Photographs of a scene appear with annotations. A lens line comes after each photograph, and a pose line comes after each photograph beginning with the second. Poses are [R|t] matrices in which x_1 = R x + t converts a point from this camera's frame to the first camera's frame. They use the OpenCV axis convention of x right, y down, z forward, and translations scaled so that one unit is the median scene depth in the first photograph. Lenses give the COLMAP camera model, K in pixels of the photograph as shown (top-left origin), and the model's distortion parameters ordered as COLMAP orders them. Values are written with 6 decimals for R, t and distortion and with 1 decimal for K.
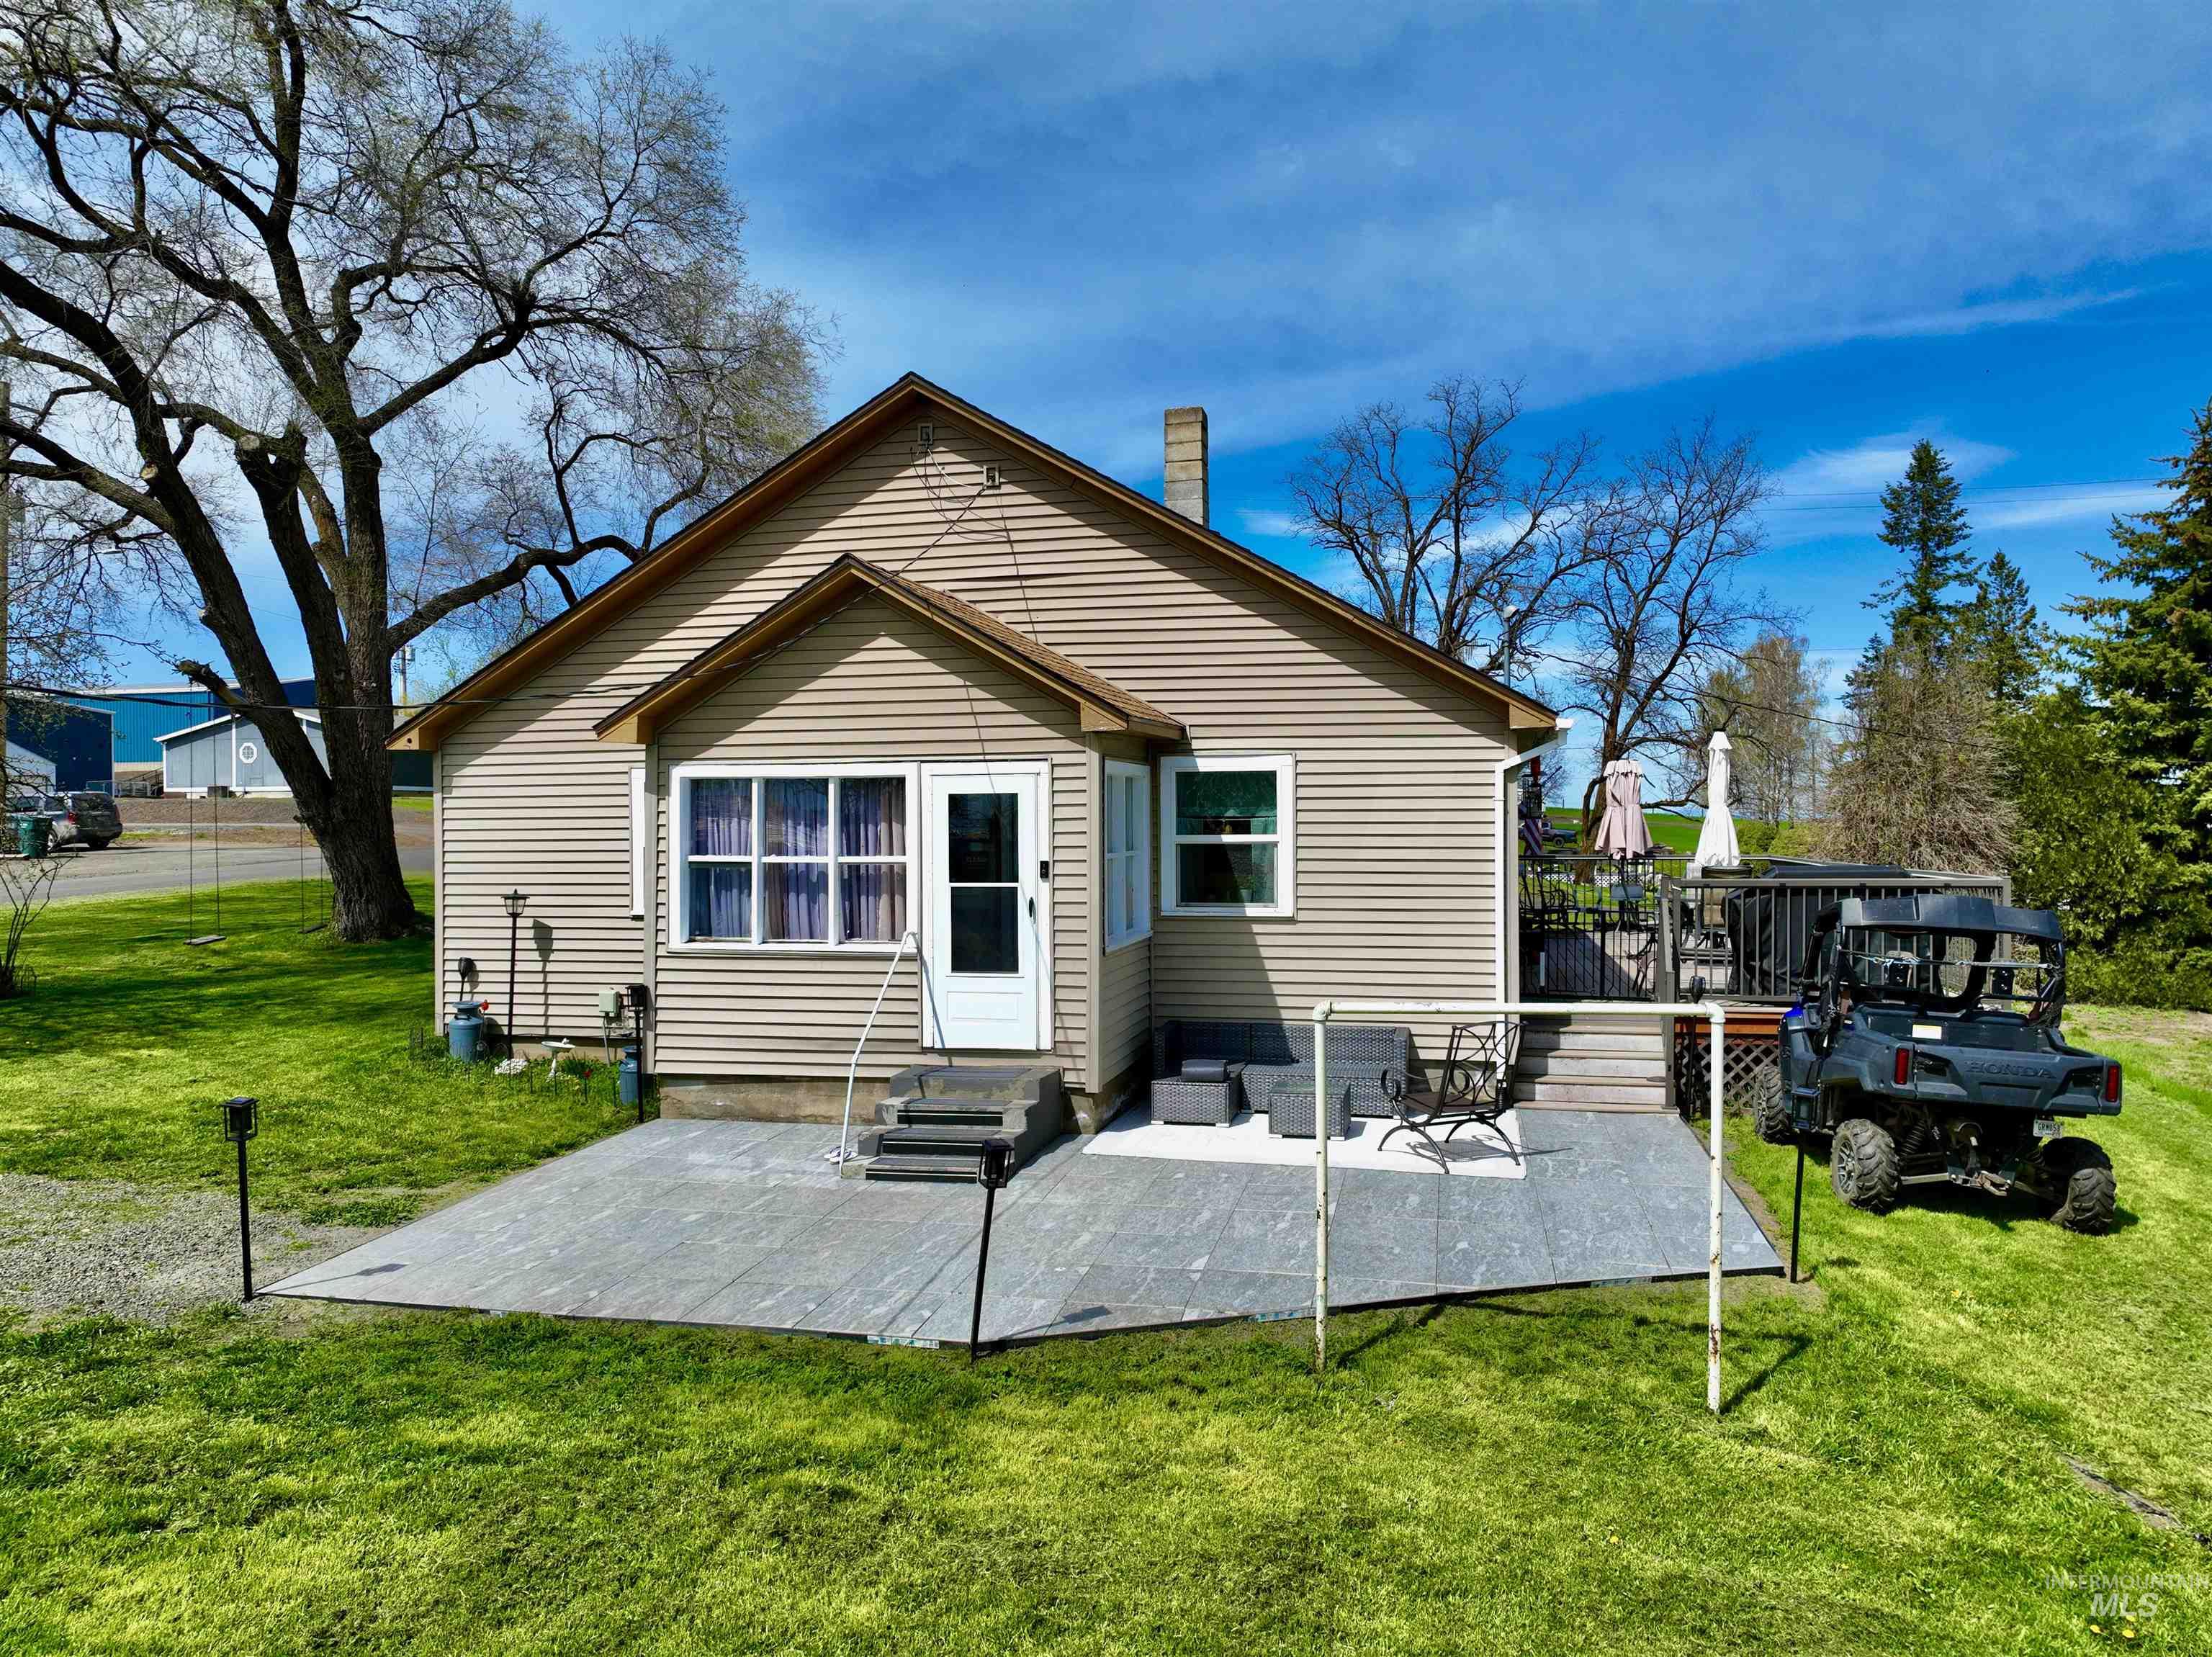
lens RADIAL K [[1554.1, 0, 1106.1], [0, 1554.1, 831.8], [0, 0, 1]] dist [-0.001056, 0.019187]
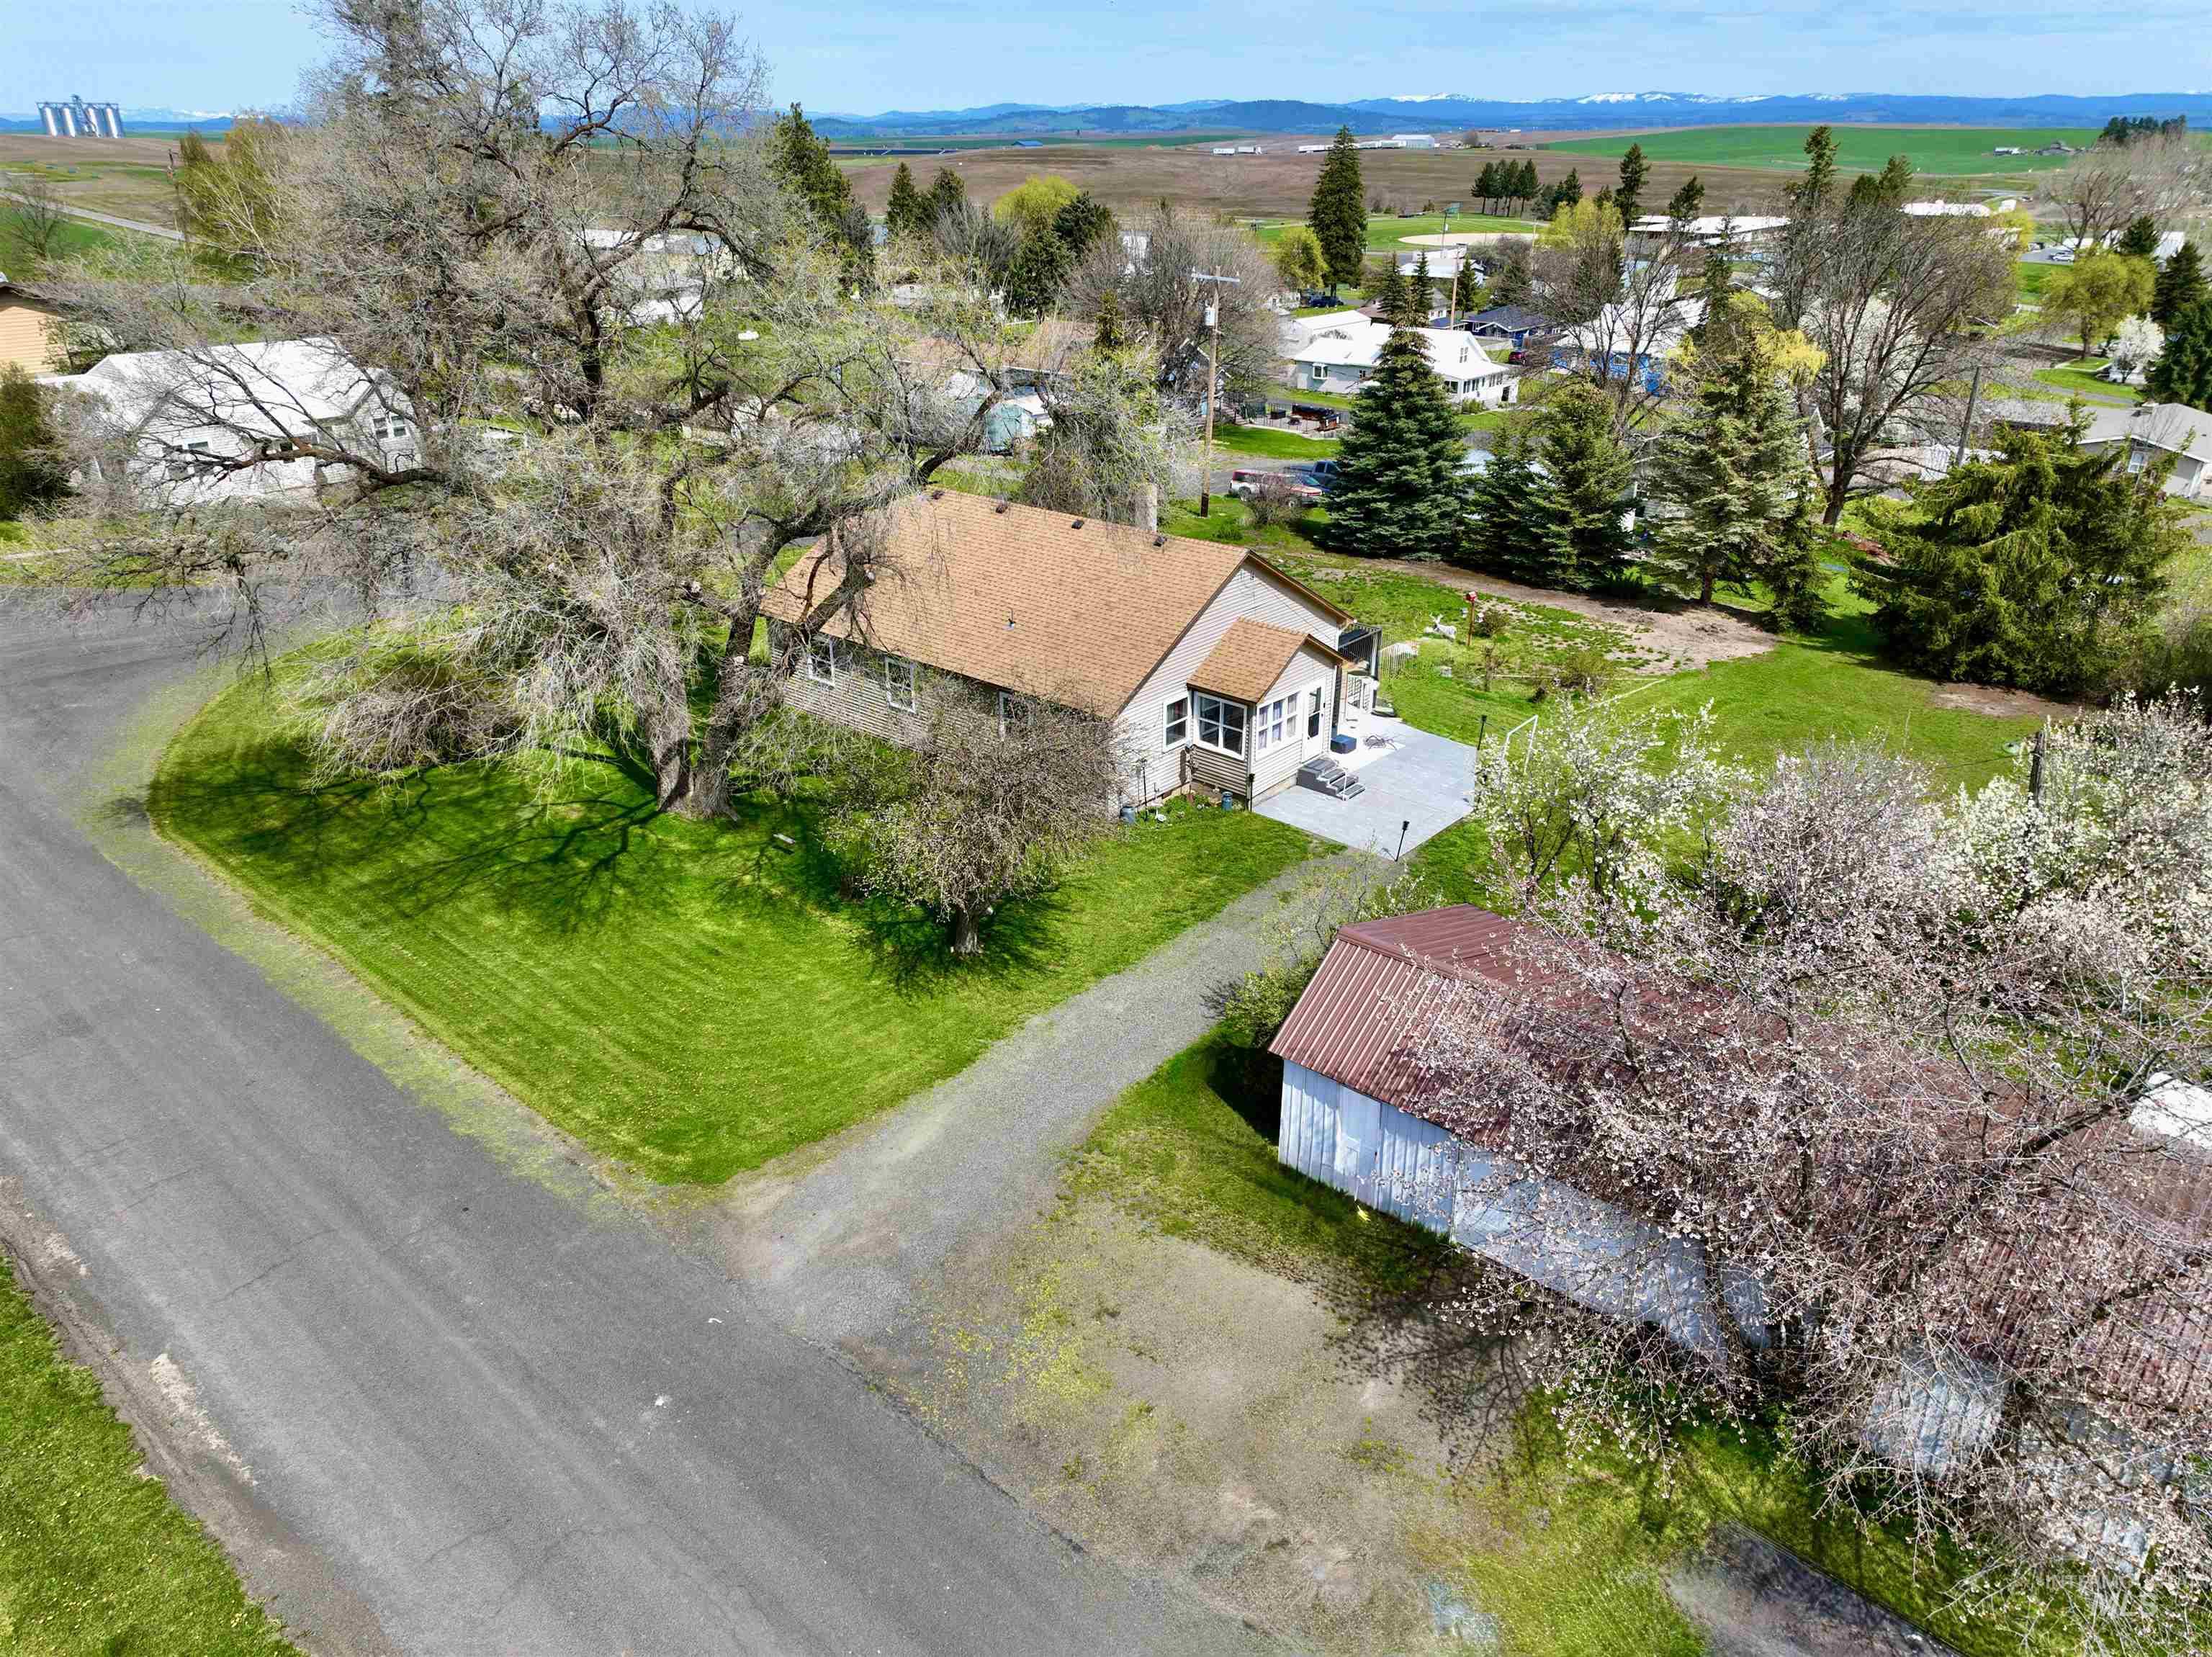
lens RADIAL K [[1554.1, 0, 1103.9], [0, 1554.1, 822.6], [0, 0, 1]] dist [-0.001056, 0.019187]
pose [[0.465848, -0.358382, 0.809042, -3.066555], [0.001744, 0.914681, 0.404173, -1.103808], [-0.884863, -0.186872, 0.426727, -0.112073]]
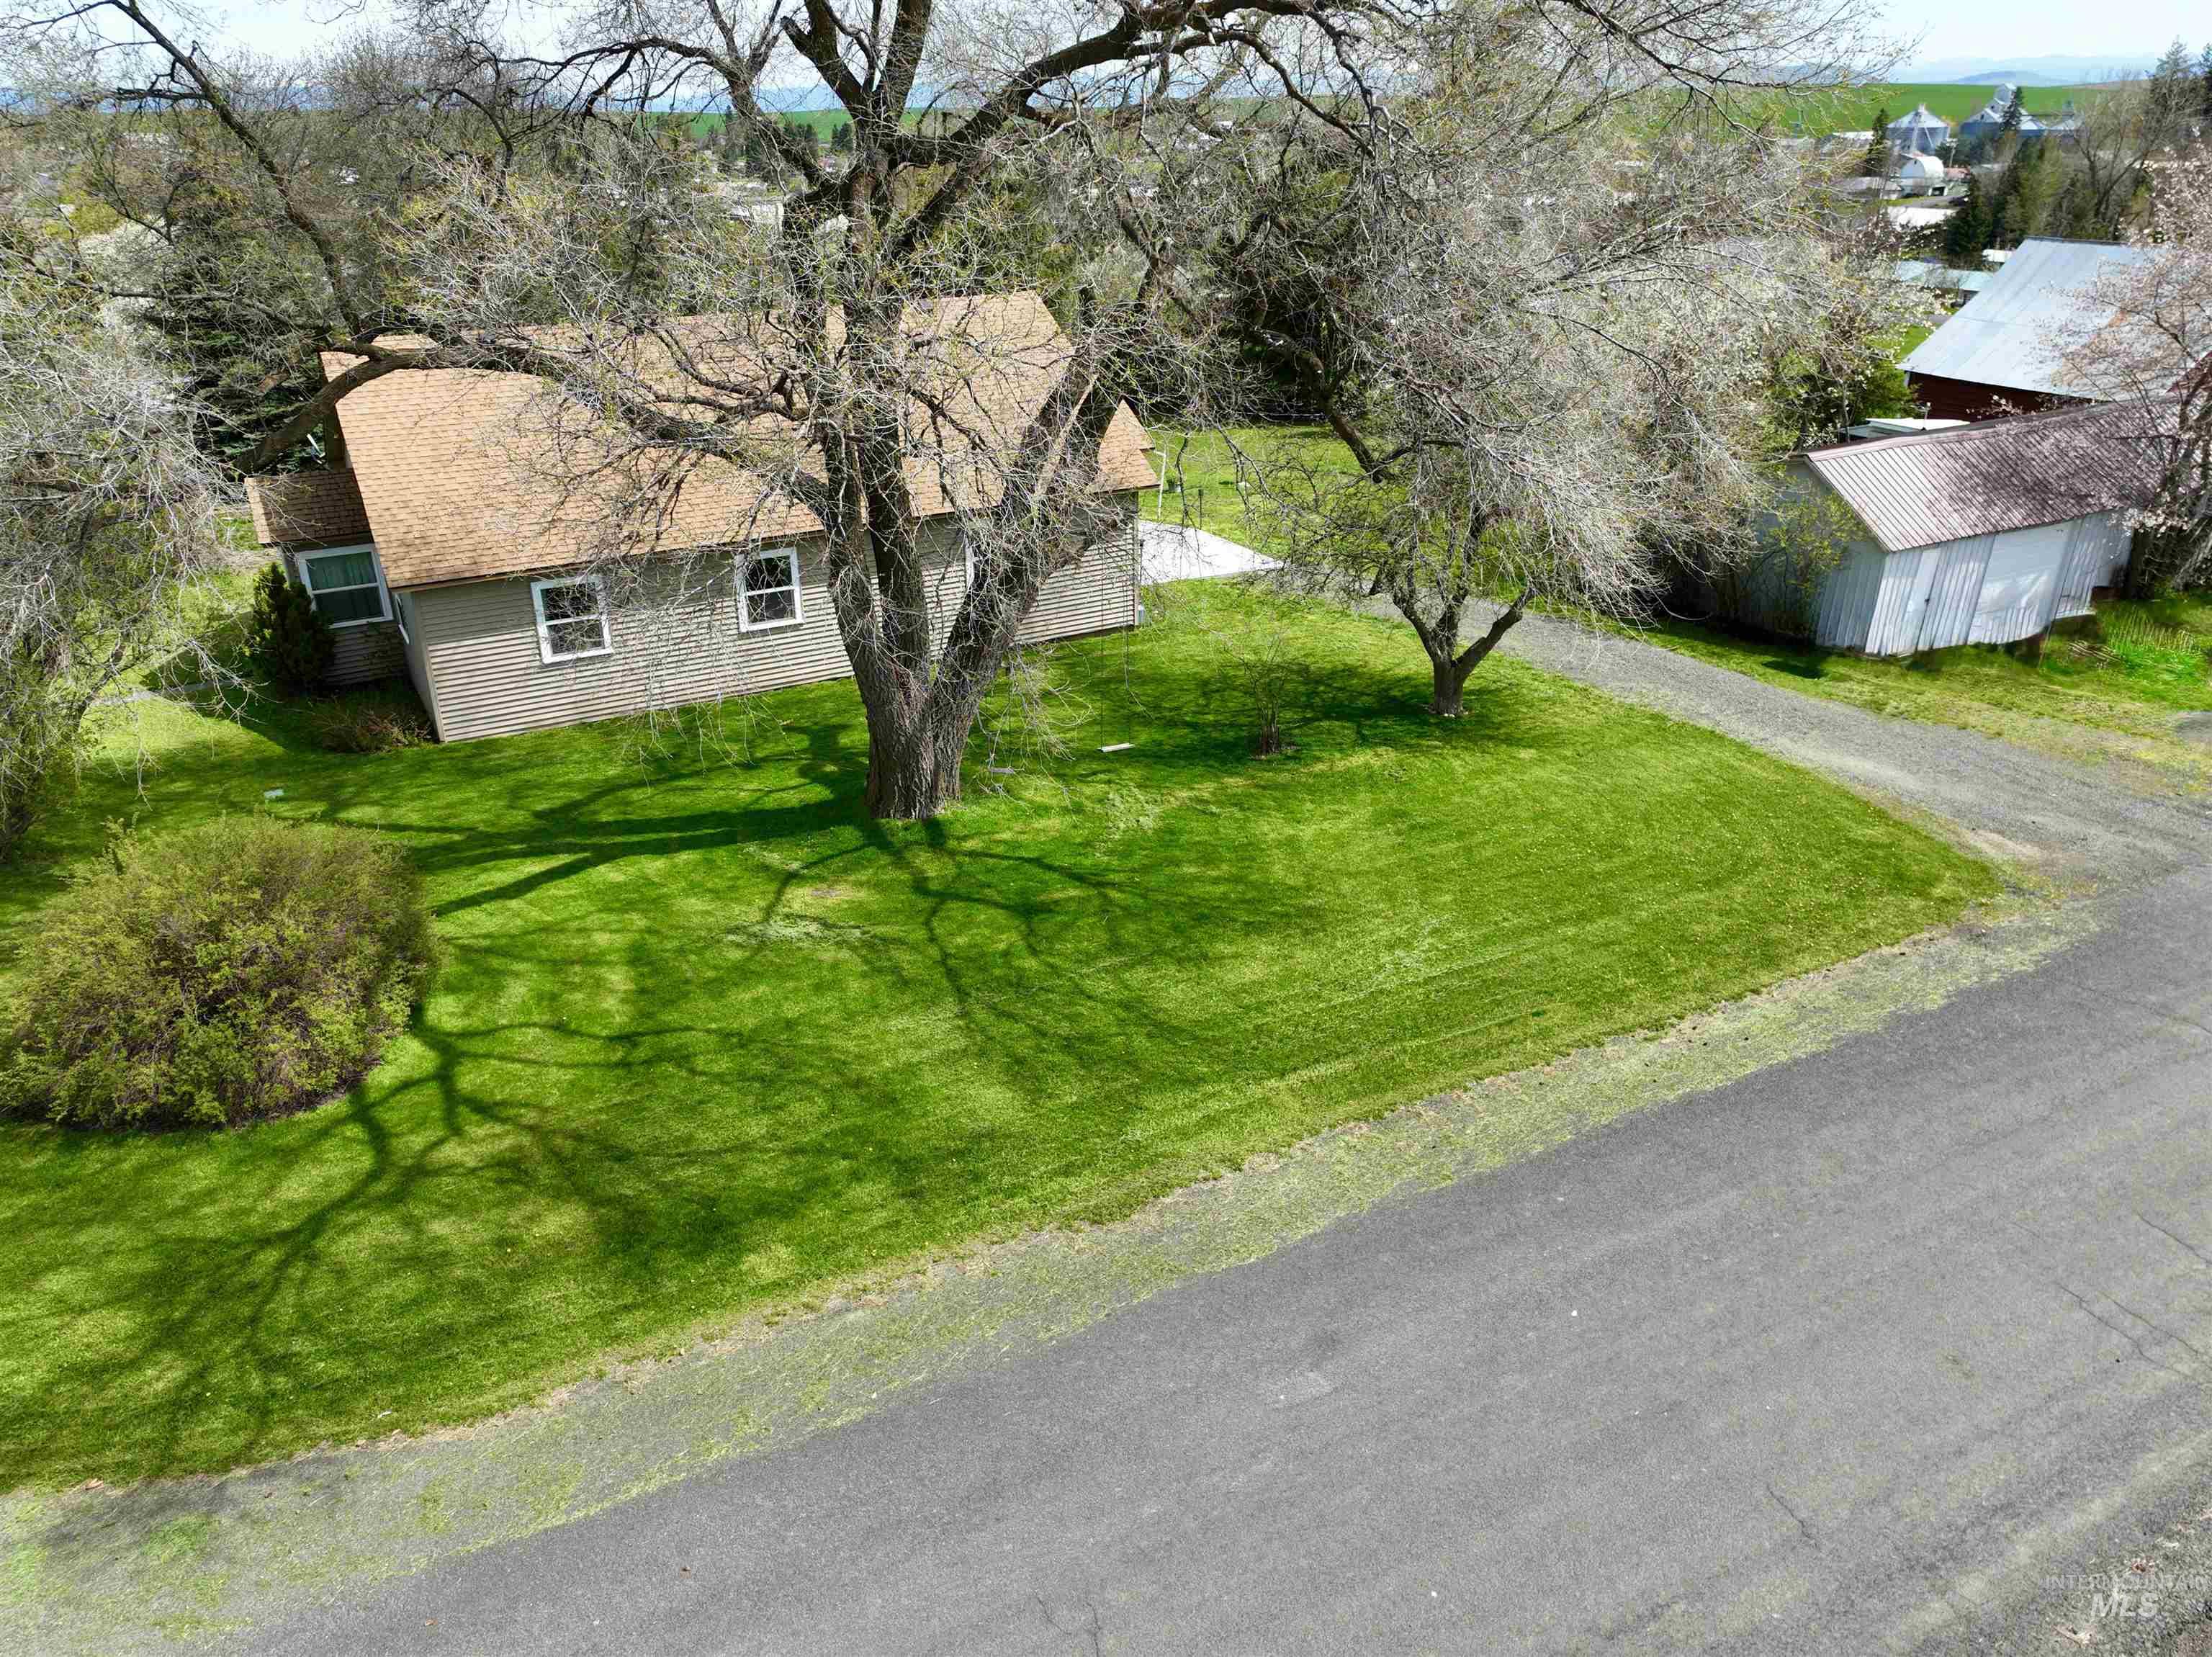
lens RADIAL K [[1554.1, 0, 1116.8], [0, 1554.1, 826.7], [0, 0, 1]] dist [-0.001056, 0.019187]
pose [[-0.671771, -0.298181, 0.678095, -2.304272], [0.016974, 0.908968, 0.416519, -0.594293], [-0.740565, 0.291315, -0.605557, 2.878891]]
